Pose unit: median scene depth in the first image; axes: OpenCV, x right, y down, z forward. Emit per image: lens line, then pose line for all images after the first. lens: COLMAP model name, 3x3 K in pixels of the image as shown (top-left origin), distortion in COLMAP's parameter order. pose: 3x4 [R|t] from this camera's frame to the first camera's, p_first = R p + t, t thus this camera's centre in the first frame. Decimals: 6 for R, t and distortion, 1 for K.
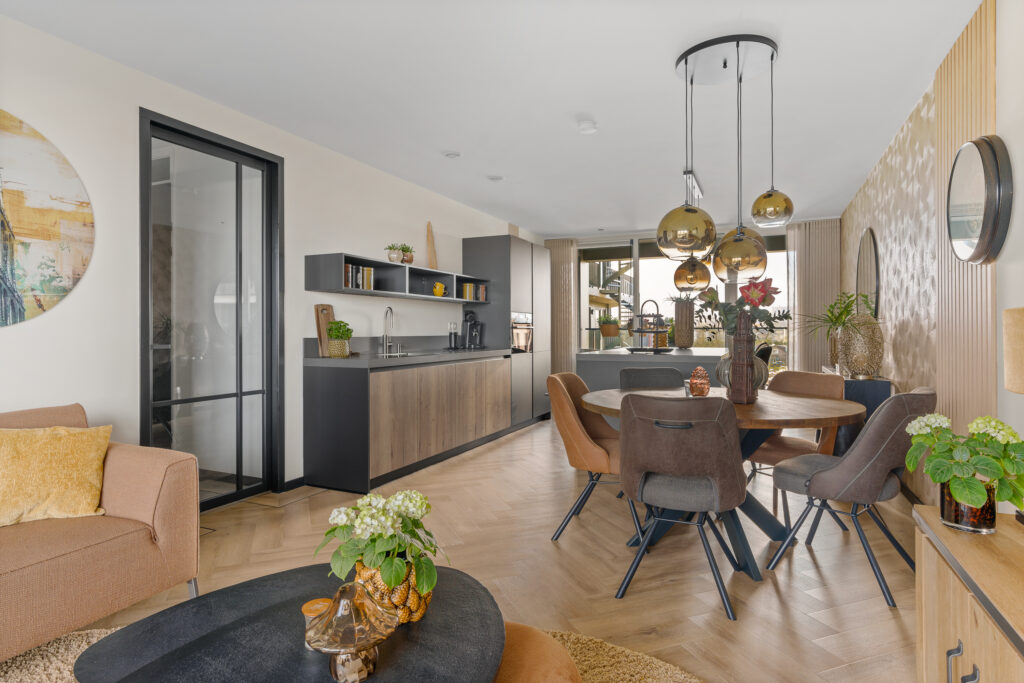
lens RADIAL K [[567.5, 0, 511.0], [0, 567.5, 331.0], [0, 0, 1]] dist [-0.001690, -0.000047]
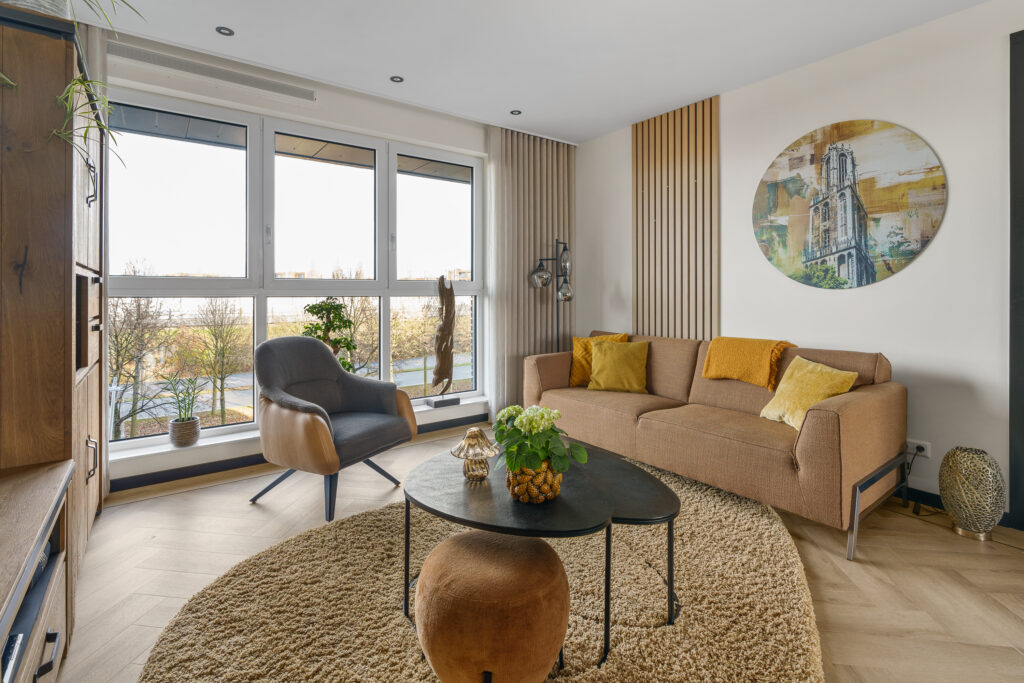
lens RADIAL K [[481.4, 0, 510.4], [0, 481.4, 294.3], [0, 0, 1]] dist [-0.000207, -0.000024]
pose [[-0.476112, 0.006490, -0.879361, 0.209098], [0.003326, 0.999979, 0.005579, 0.000499], [0.879378, -0.000269, -0.476124, 0.378917]]
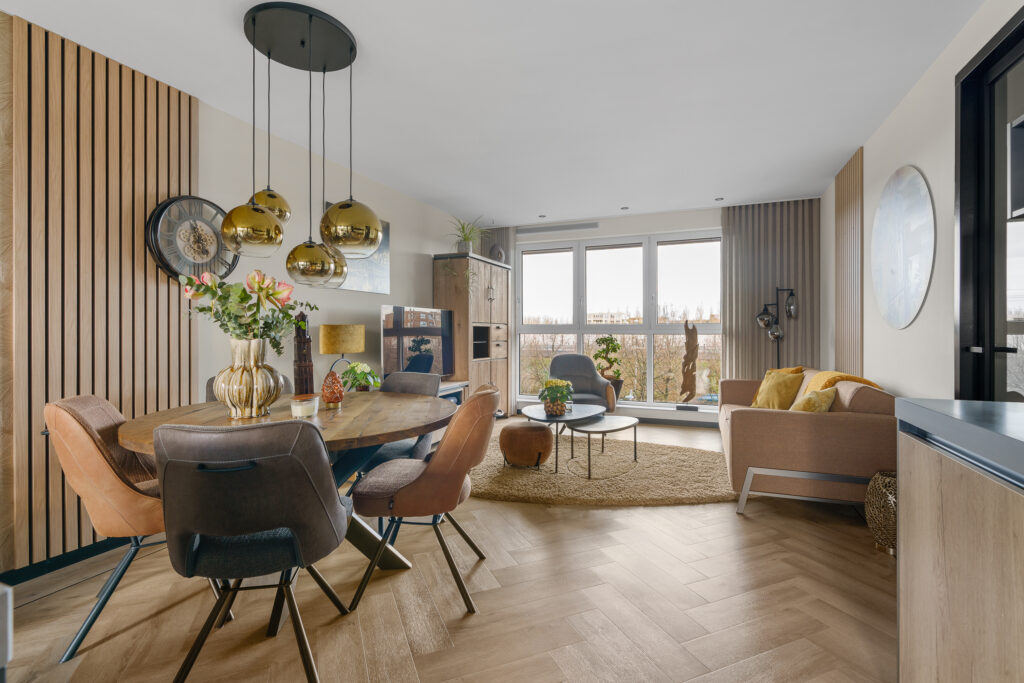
lens RADIAL K [[477.1, 0, 512.1], [0, 477.1, 332.9], [0, 0, 1]] dist [-0.001861, -0.000112]
pose [[-0.999126, 0.002341, -0.041738, 0.039991], [0.002200, 0.999992, 0.003433, -0.000211], [0.041746, 0.003338, -0.999123, 0.964531]]
